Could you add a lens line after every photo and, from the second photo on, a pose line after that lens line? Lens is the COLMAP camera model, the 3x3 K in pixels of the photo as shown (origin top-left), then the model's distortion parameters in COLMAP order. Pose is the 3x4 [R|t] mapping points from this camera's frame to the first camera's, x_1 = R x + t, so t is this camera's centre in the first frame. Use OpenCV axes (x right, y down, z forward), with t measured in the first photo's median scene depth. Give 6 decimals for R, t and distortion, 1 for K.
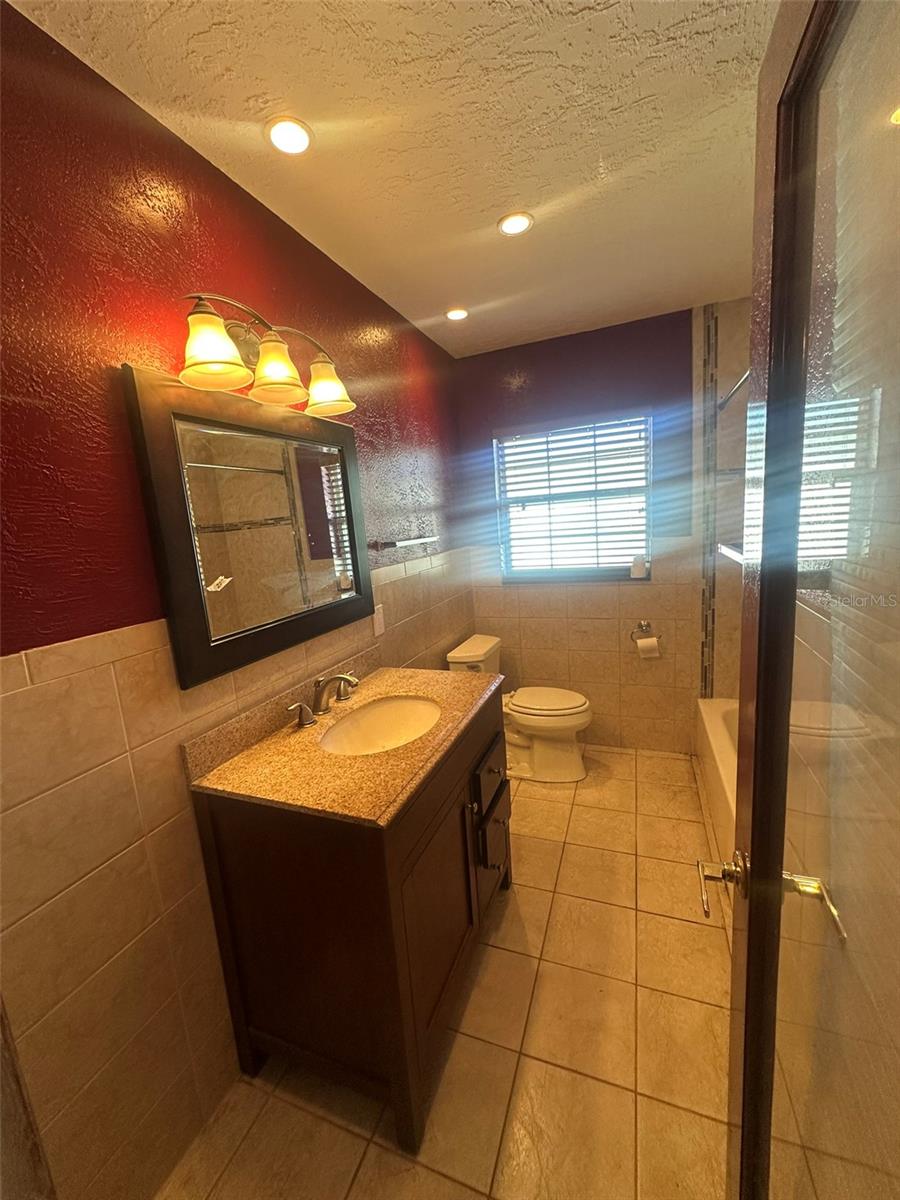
lens RADIAL K [[478.7, 0, 449.2], [0, 478.7, 599.6], [0, 0, 1]] dist [0.001527, 0.000137]
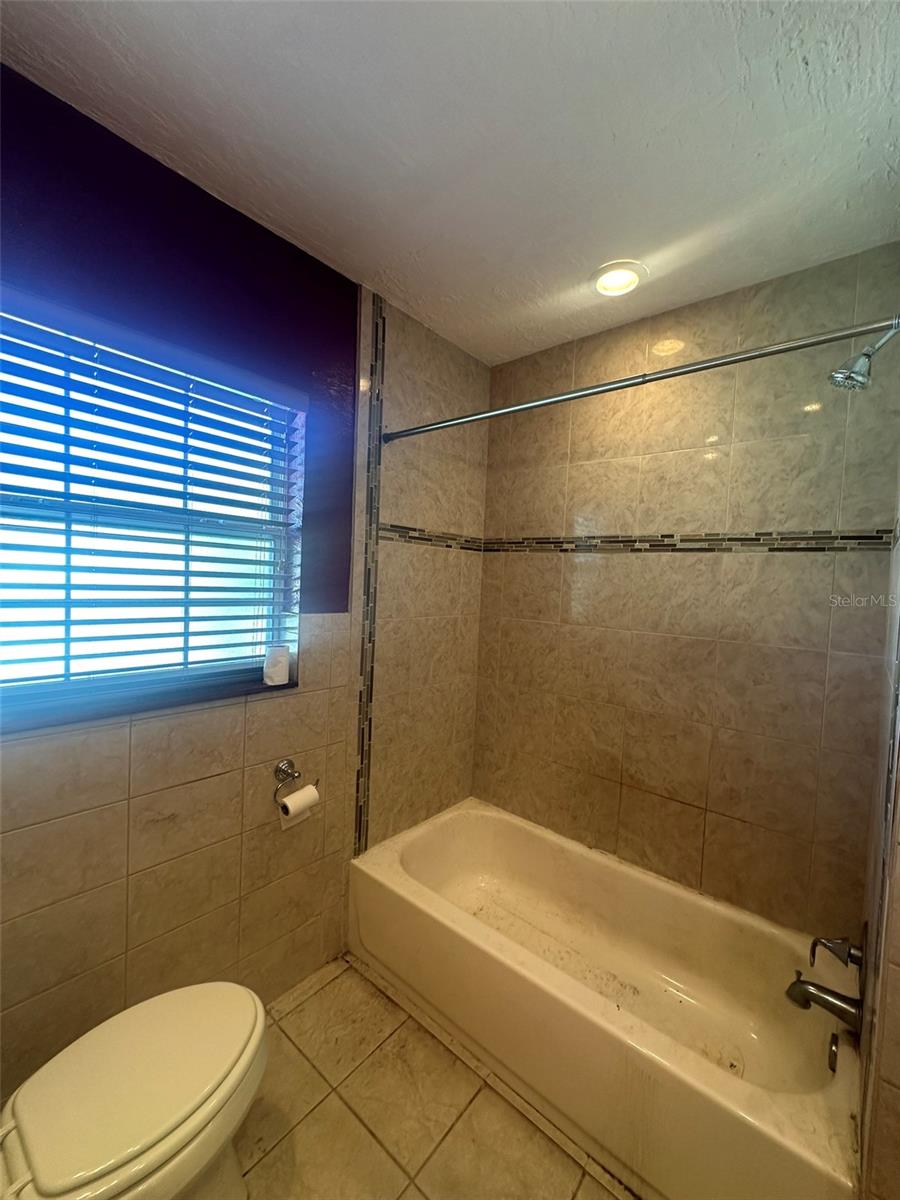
lens RADIAL K [[478.7, 0, 449.2], [0, 478.7, 601.9], [0, 0, 1]] dist [0.001527, 0.000137]
pose [[0.328107, 0.047029, 0.943469, -0.071223], [0.095772, 0.991958, -0.082752, -0.077277], [-0.939773, 0.117509, 0.320964, 0.634572]]
